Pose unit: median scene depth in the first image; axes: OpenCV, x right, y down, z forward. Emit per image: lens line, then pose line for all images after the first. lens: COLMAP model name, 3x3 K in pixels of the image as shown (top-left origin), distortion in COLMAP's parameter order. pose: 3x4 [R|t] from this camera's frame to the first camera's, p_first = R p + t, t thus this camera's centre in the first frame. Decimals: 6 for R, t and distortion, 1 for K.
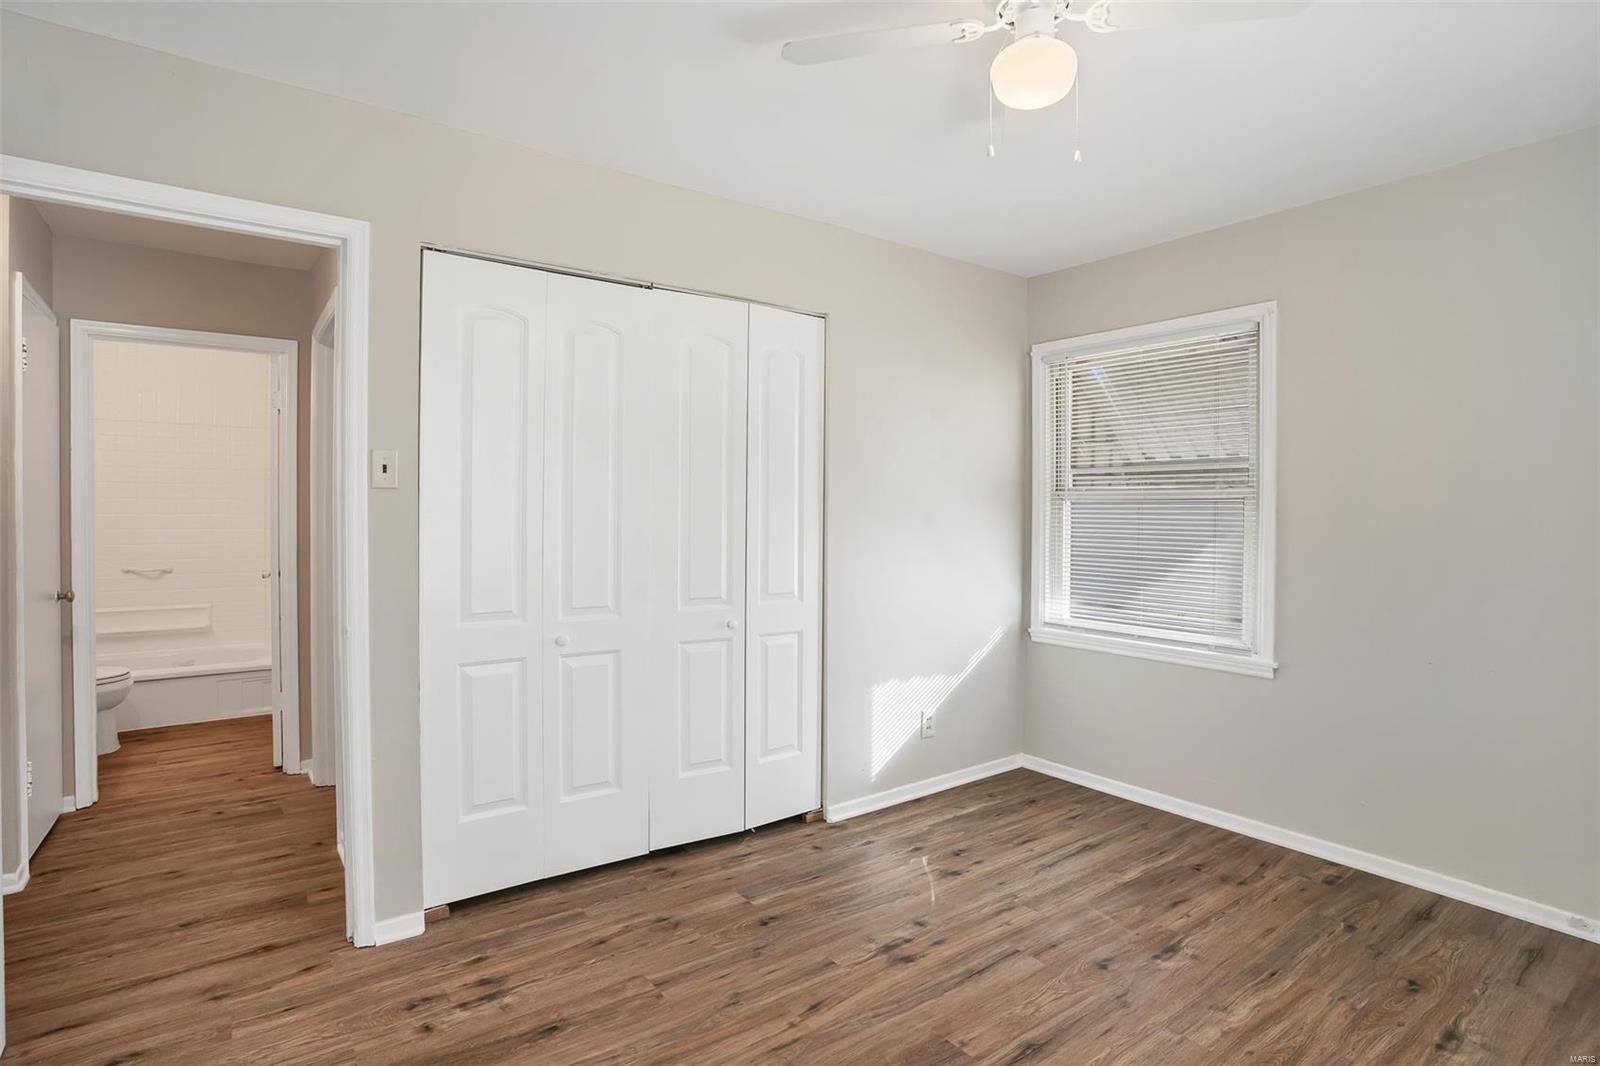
lens RADIAL K [[817.8, 0, 794.7], [0, 817.8, 520.5], [0, 0, 1]] dist [-0.026672, 0.015870]
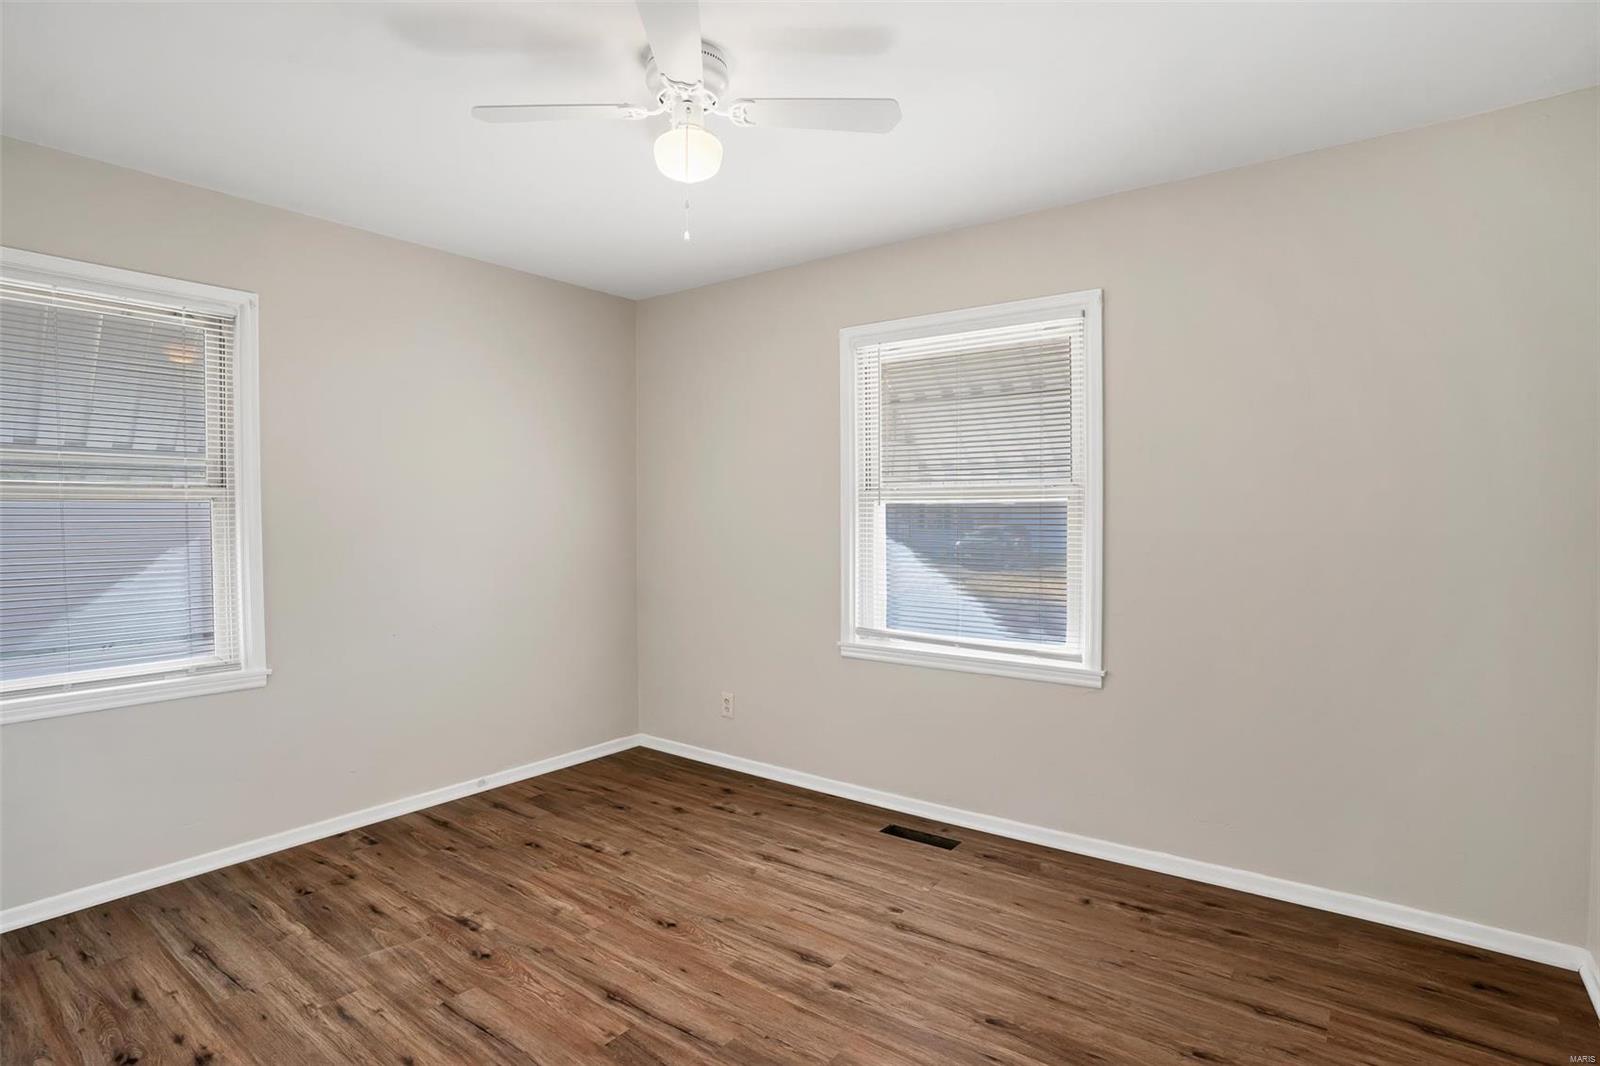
lens RADIAL K [[817.8, 0, 804.4], [0, 817.8, 541.0], [0, 0, 1]] dist [-0.026672, 0.015870]
pose [[-0.275784, -0.034636, 0.960595, -0.575443], [0.009302, 0.999208, 0.038699, -0.011661], [-0.961175, 0.019608, -0.275243, 0.720013]]
